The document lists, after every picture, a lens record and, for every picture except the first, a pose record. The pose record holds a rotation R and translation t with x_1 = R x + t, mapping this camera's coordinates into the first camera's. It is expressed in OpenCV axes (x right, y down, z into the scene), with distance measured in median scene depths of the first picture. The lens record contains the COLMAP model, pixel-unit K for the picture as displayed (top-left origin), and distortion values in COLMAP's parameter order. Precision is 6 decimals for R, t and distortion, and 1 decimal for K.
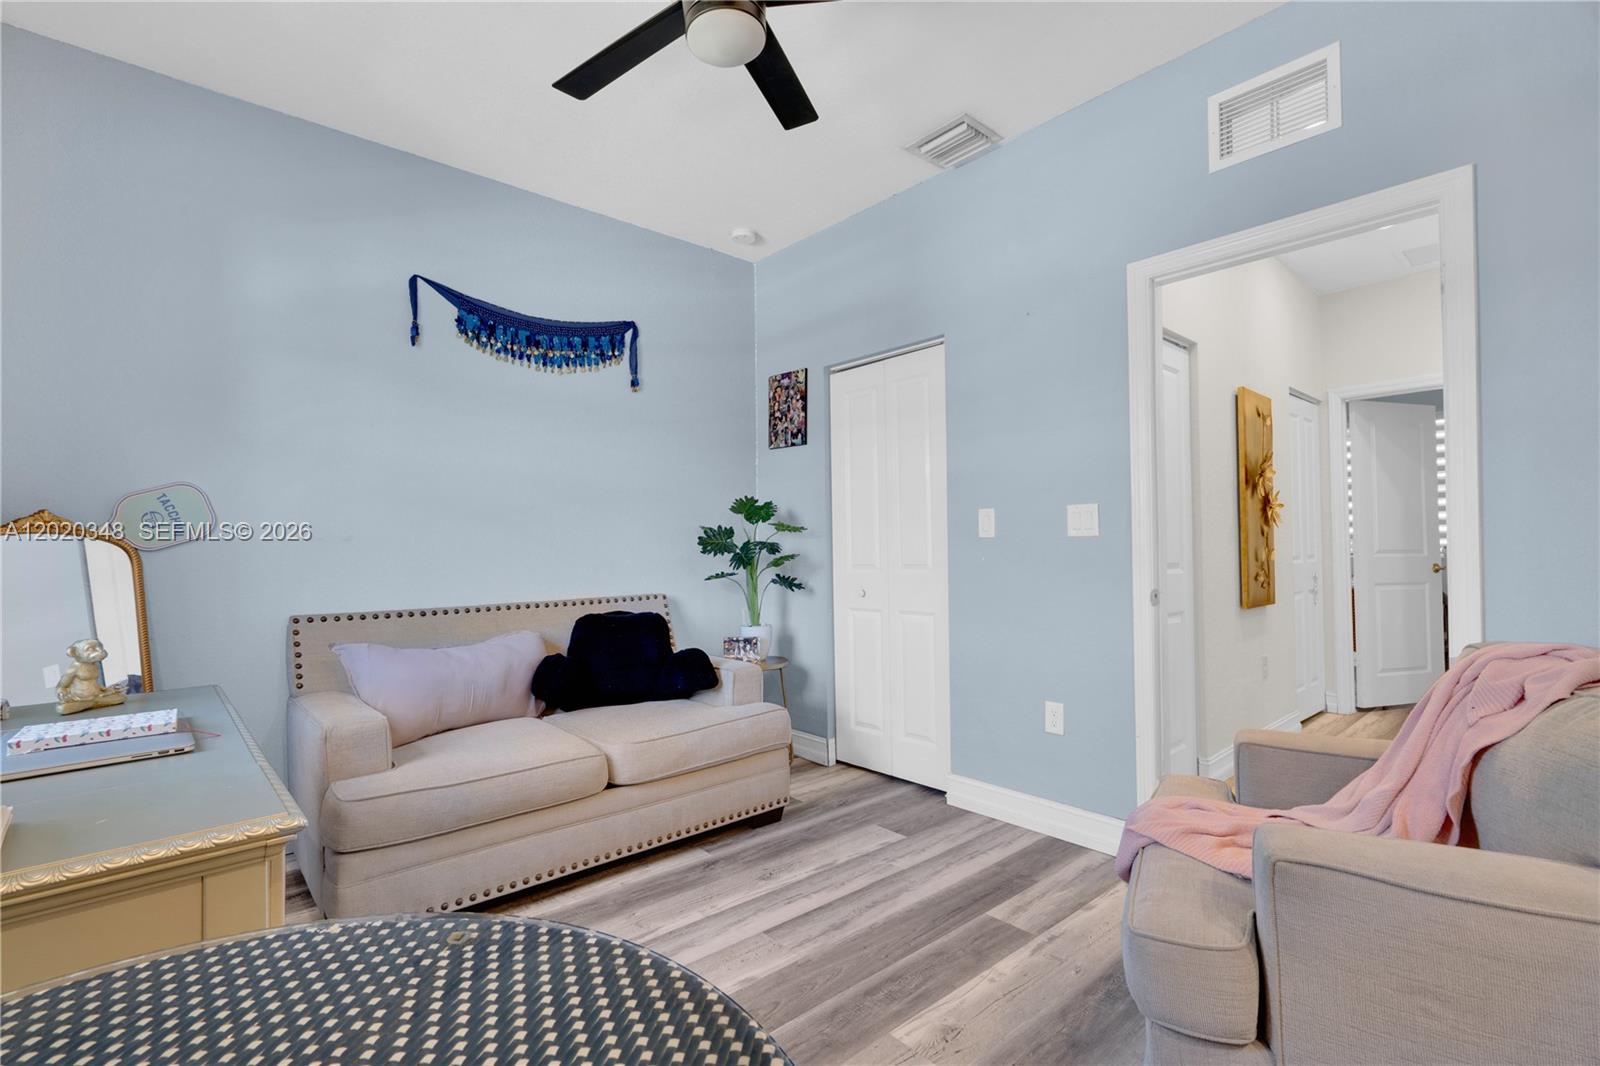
lens RADIAL K [[725.4, 0, 793.4], [0, 725.4, 526.5], [0, 0, 1]] dist [-0.002984, 0.004928]
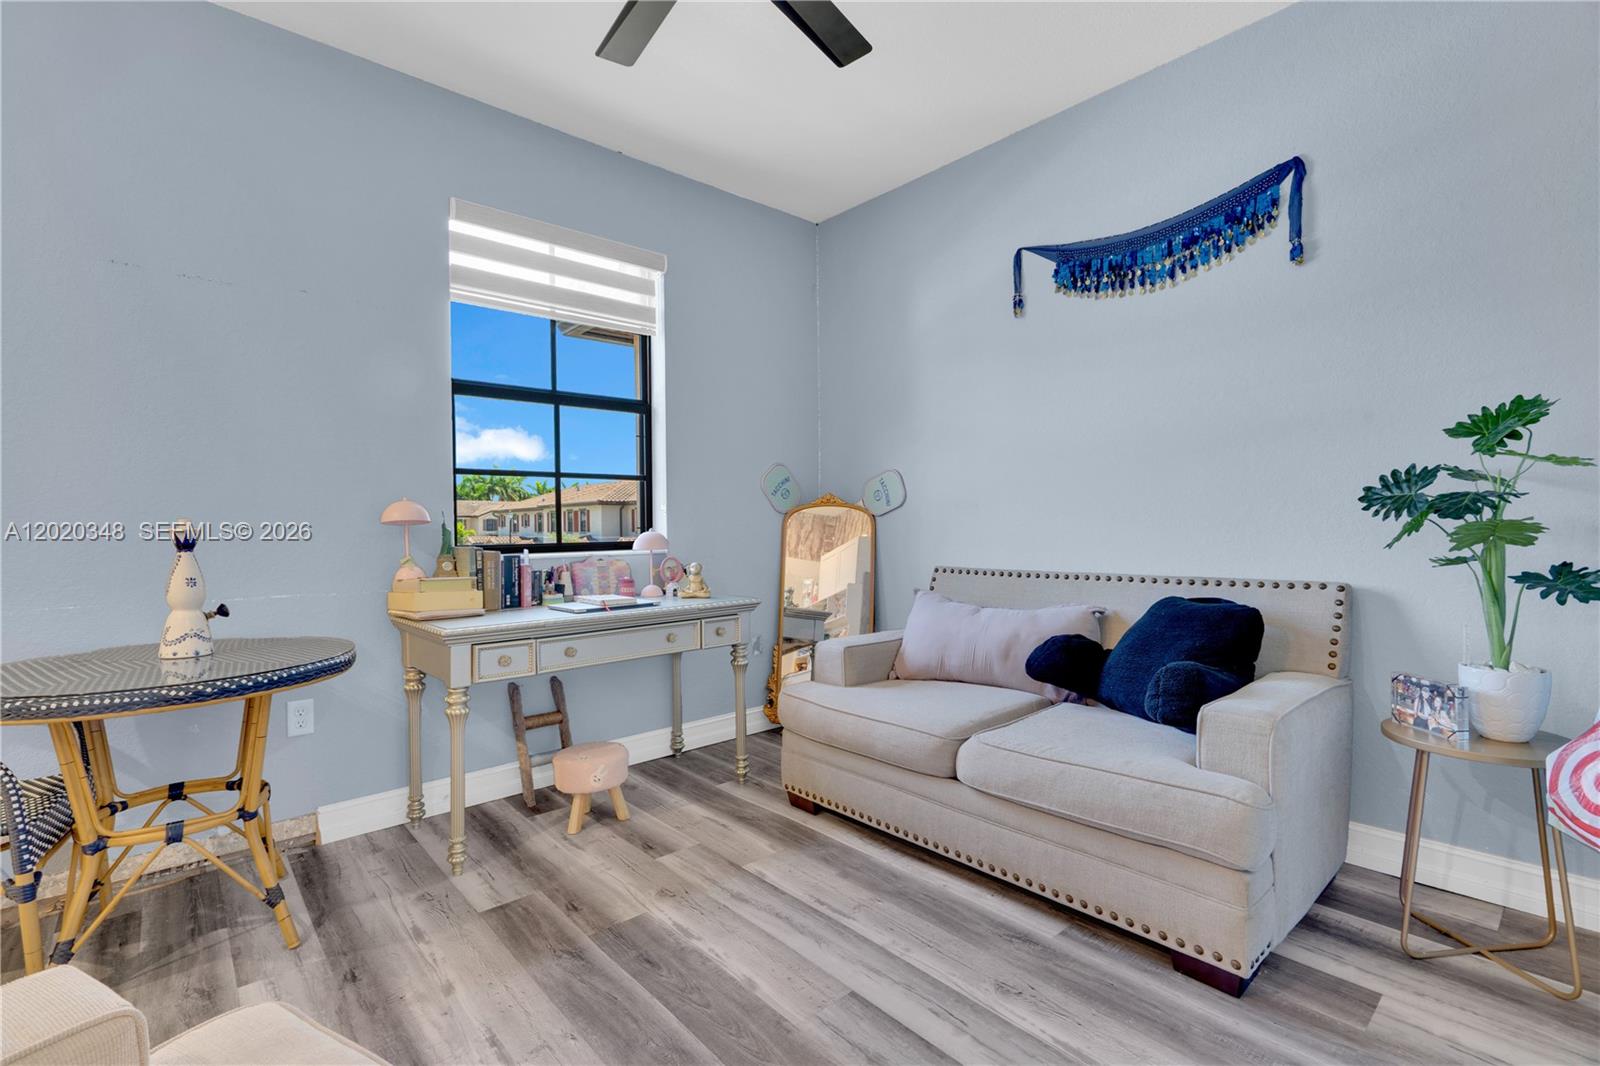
lens RADIAL K [[725.4, 0, 793.4], [0, 725.4, 526.5], [0, 0, 1]] dist [-0.002984, 0.004928]
pose [[0.003542, 0.015231, -0.999878, 0.510127], [0.044365, 0.998897, 0.015373, 0.018850], [0.999009, -0.044414, 0.002862, 0.644073]]
